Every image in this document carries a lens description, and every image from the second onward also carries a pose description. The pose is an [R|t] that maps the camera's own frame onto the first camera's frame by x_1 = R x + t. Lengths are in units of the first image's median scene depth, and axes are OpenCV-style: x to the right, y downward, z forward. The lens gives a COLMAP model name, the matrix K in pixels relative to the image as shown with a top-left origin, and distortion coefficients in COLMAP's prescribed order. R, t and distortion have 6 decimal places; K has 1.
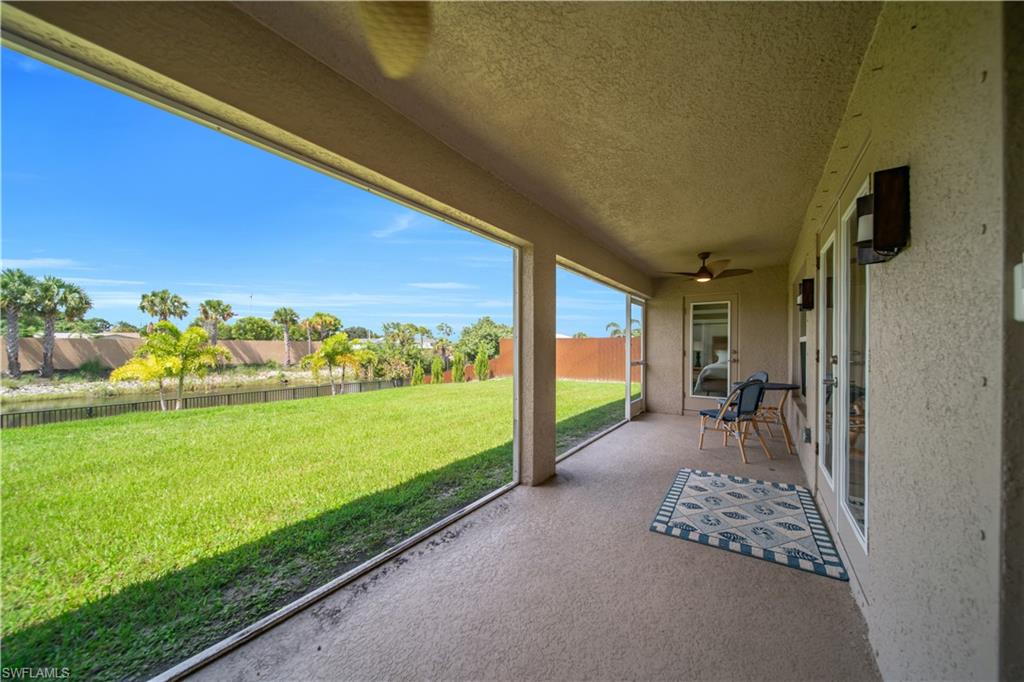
lens RADIAL K [[353.5, 0, 516.7], [0, 353.5, 344.9], [0, 0, 1]] dist [-0.006463, -0.000090]
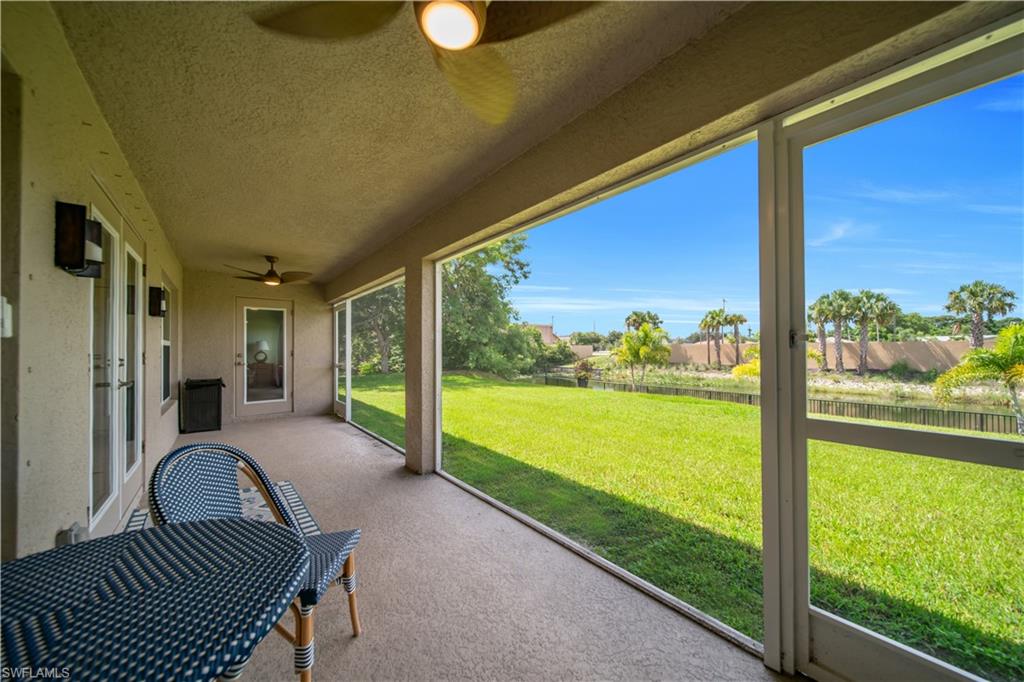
lens RADIAL K [[353.5, 0, 513.6], [0, 353.5, 350.0], [0, 0, 1]] dist [-0.006463, -0.000090]
pose [[-0.290325, -0.002093, -0.956926, 0.140922], [0.007667, 0.999960, -0.004513, 0.003649], [0.956897, -0.008648, -0.290298, 0.217971]]
